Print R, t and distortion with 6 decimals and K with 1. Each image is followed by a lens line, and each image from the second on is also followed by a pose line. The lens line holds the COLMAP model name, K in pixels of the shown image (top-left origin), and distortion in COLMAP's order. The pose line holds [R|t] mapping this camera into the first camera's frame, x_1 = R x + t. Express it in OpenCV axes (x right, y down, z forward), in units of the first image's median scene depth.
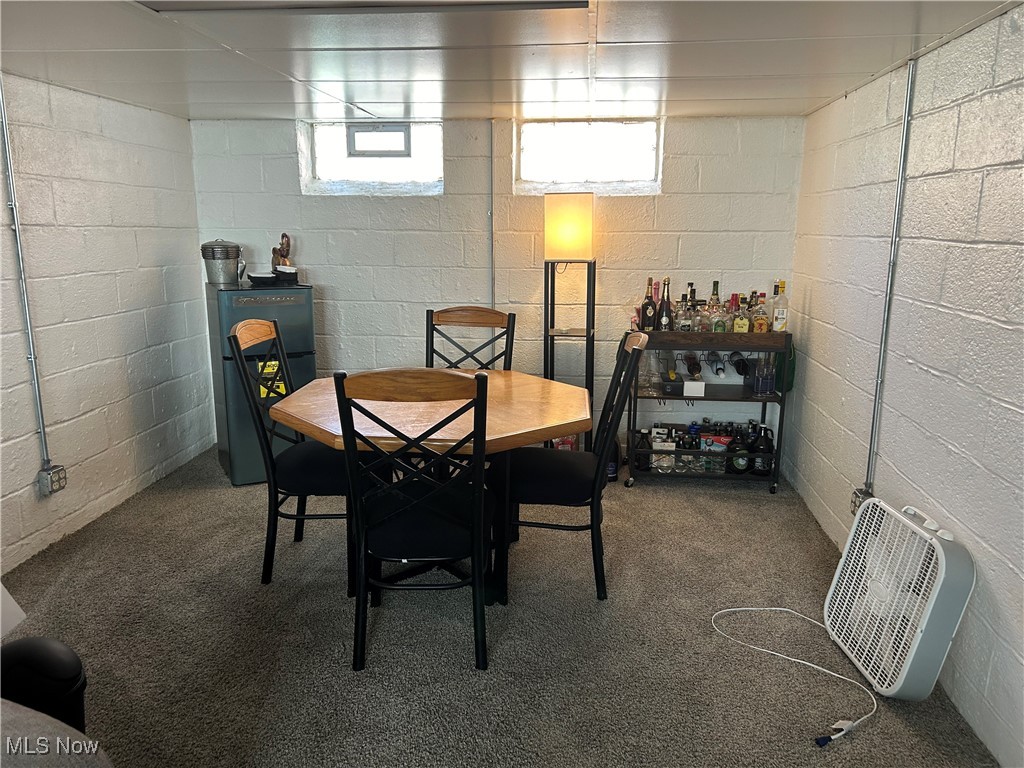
lens RADIAL K [[771.2, 0, 513.0], [0, 771.2, 384.4], [0, 0, 1]] dist [0.049686, -0.000518]
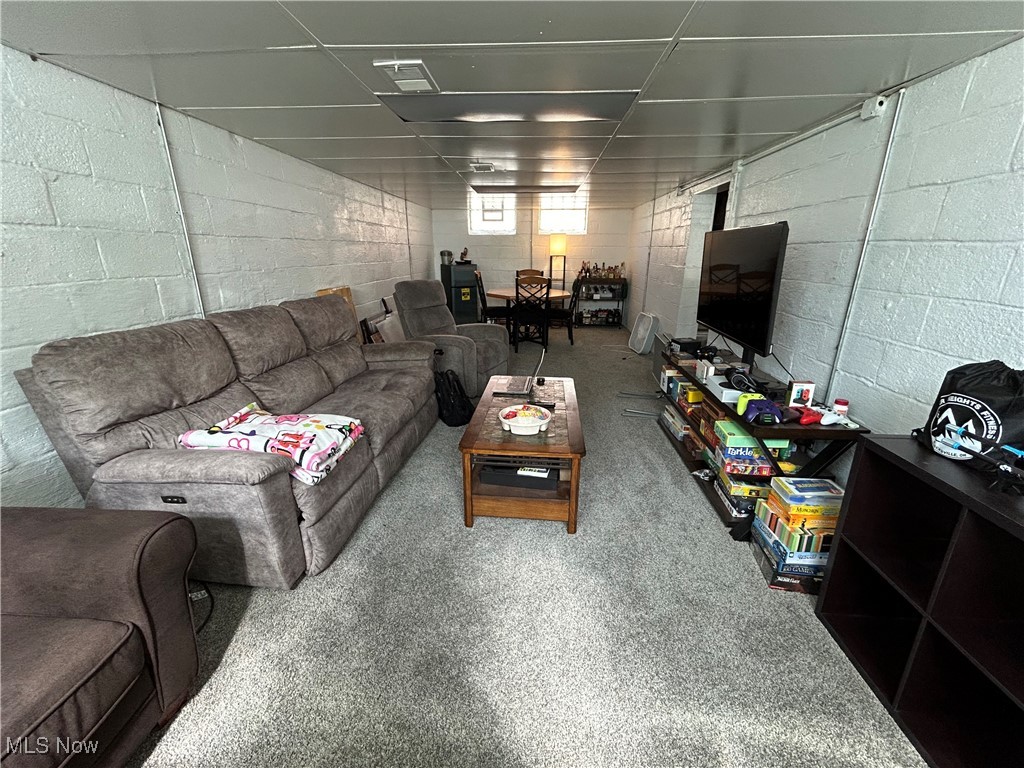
lens RADIAL K [[413.2, 0, 510.8], [0, 413.2, 379.6], [0, 0, 1]] dist [0.000575, 0.000121]
pose [[0.999412, -0.013532, 0.031510, -0.174565], [0.010050, 0.994082, 0.108165, 0.154220], [-0.032787, -0.107785, 0.993633, -0.705754]]
